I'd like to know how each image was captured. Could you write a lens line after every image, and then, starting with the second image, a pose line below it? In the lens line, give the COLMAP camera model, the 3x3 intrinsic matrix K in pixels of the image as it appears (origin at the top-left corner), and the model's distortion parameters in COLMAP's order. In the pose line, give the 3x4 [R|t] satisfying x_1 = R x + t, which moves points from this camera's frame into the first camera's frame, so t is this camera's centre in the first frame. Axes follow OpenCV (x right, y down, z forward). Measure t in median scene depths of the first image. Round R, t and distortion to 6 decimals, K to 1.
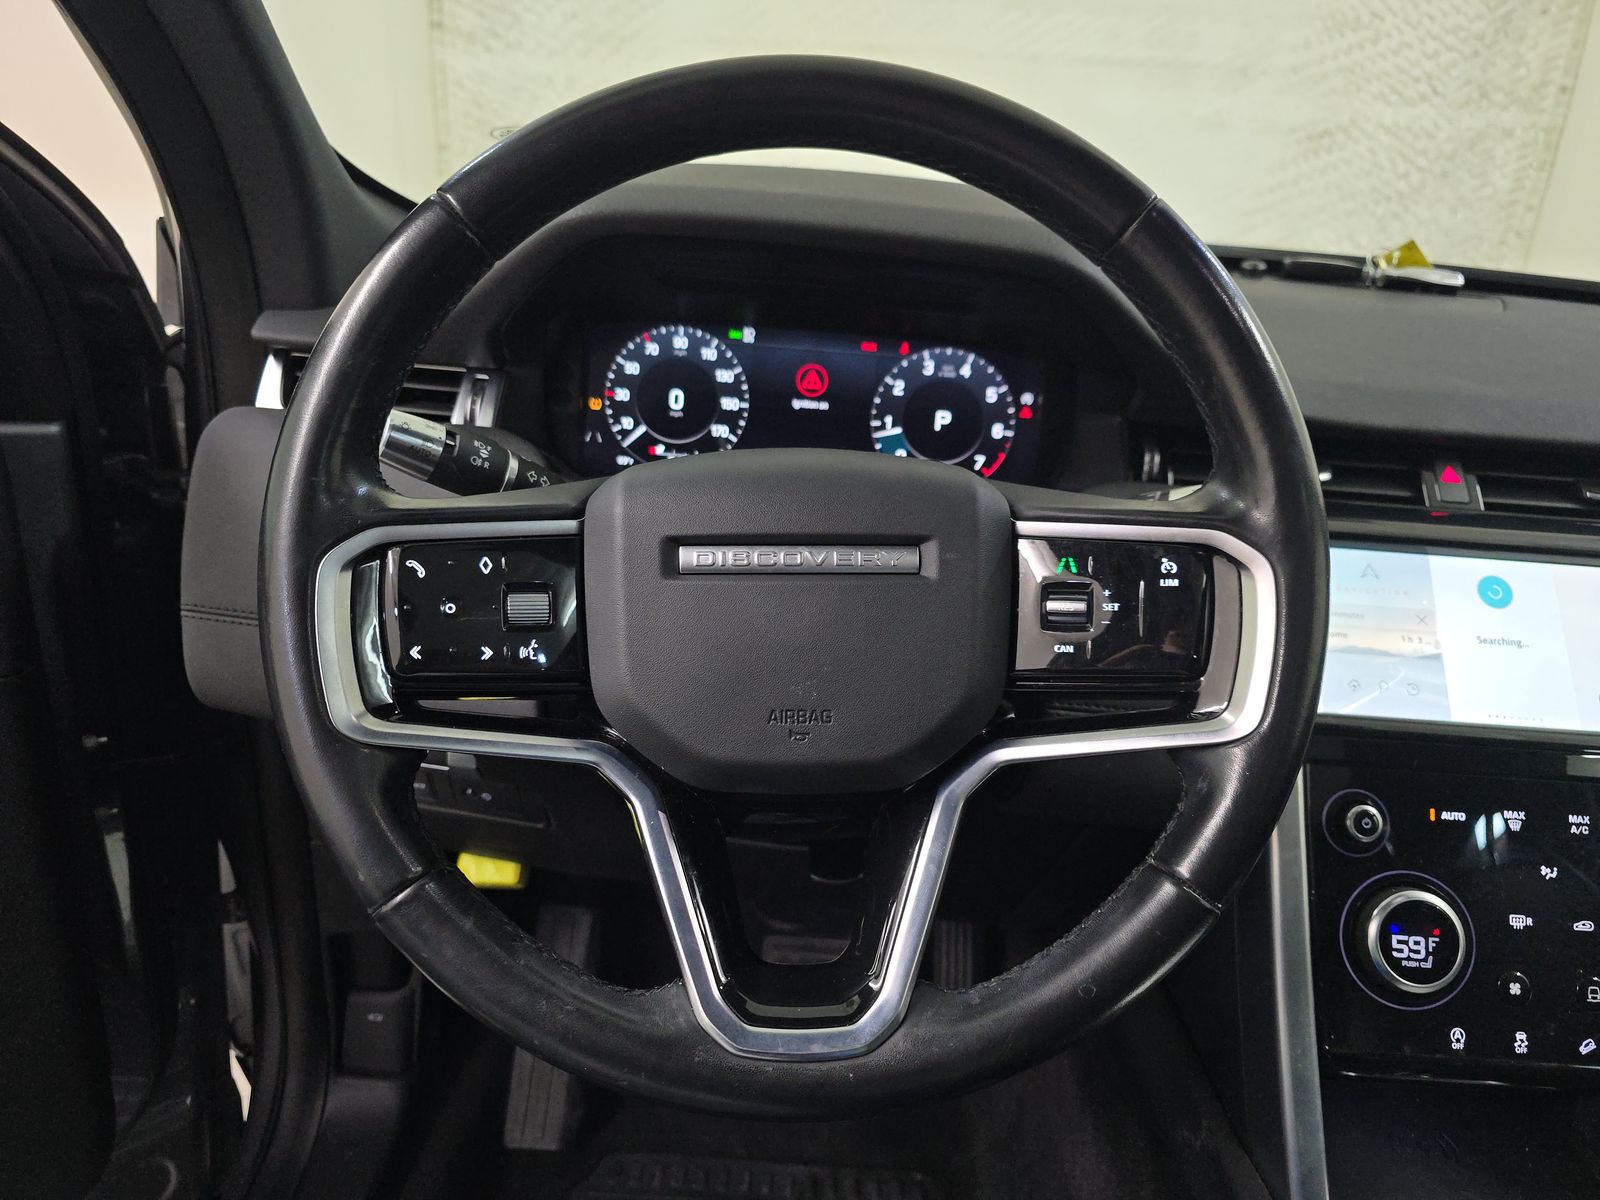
lens RADIAL K [[1066.3, 0, 799.9], [0, 1066.3, 610.3], [0, 0, 1]] dist [0.012456, -0.021907]
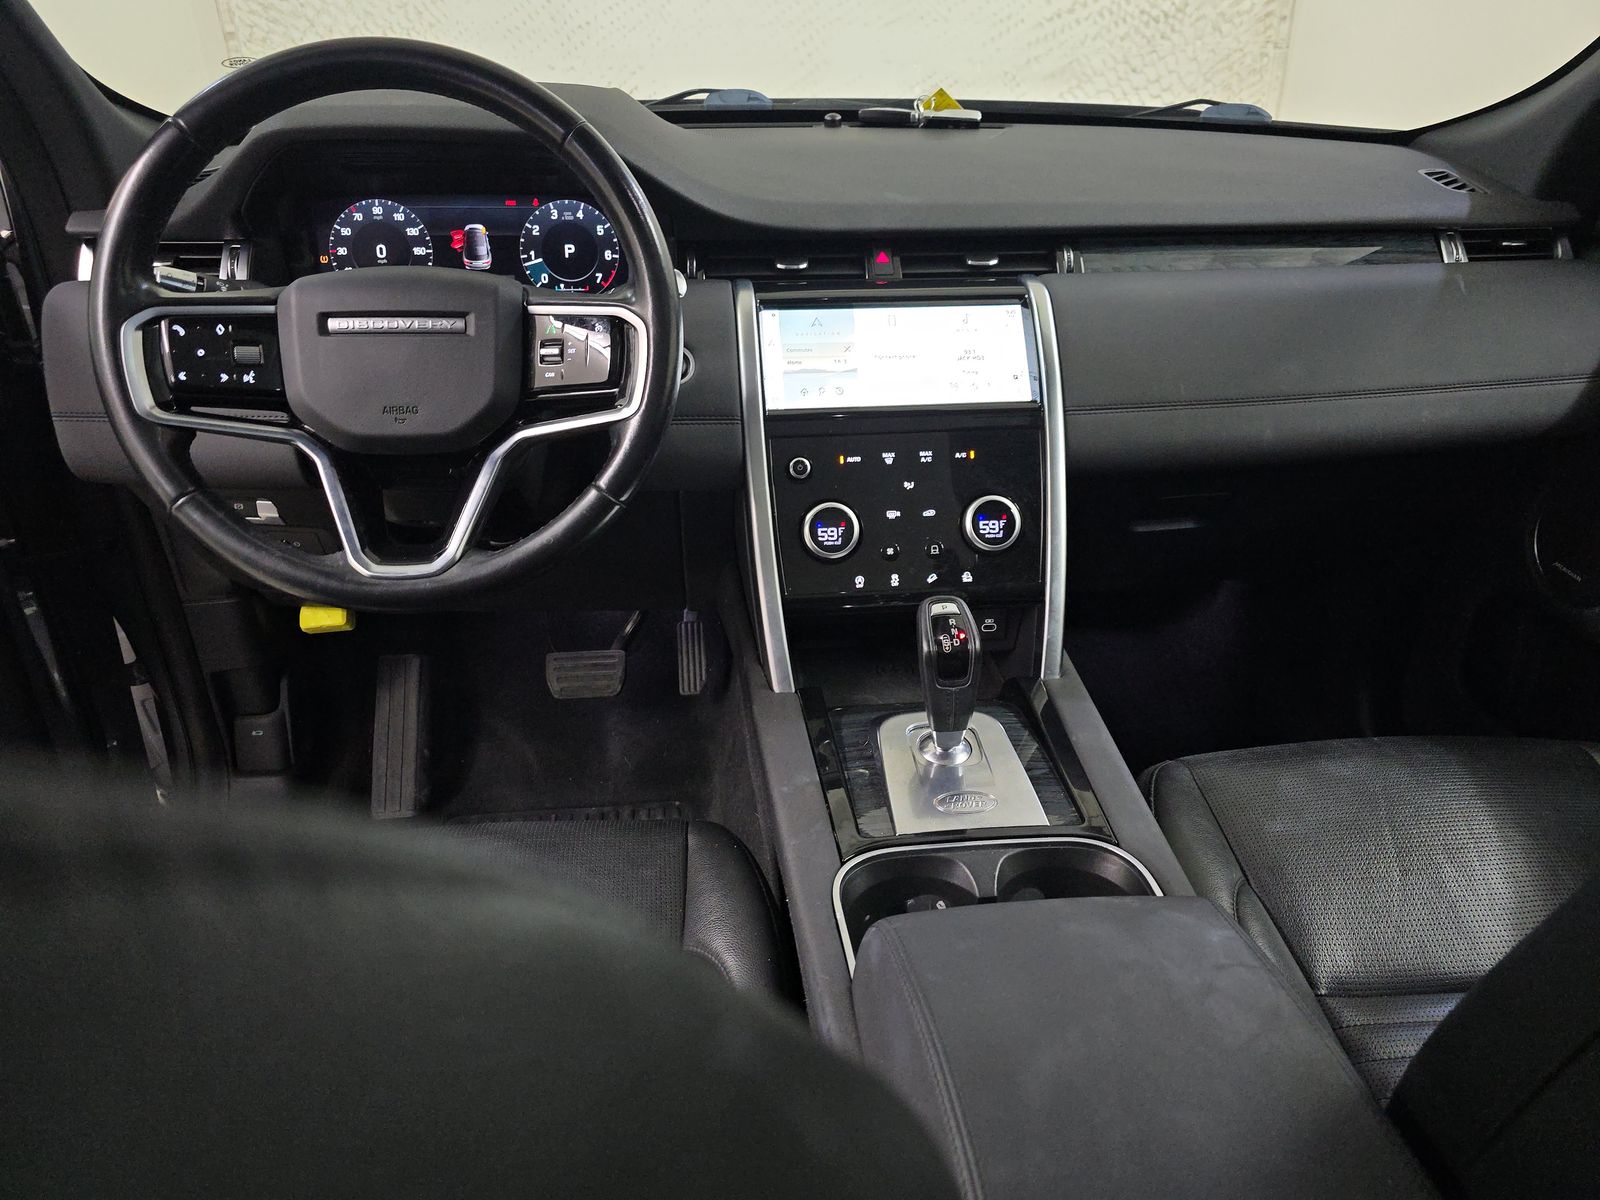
lens RADIAL K [[1031.6, 0, 800.0], [0, 1031.6, 600.0], [0, 0, 1]] dist [0.025029, -0.037104]
pose [[0.989375, -0.115739, 0.087985, 0.269446], [0.103688, 0.985946, 0.130997, 0.144869], [-0.101910, -0.120482, 0.987471, -0.507513]]
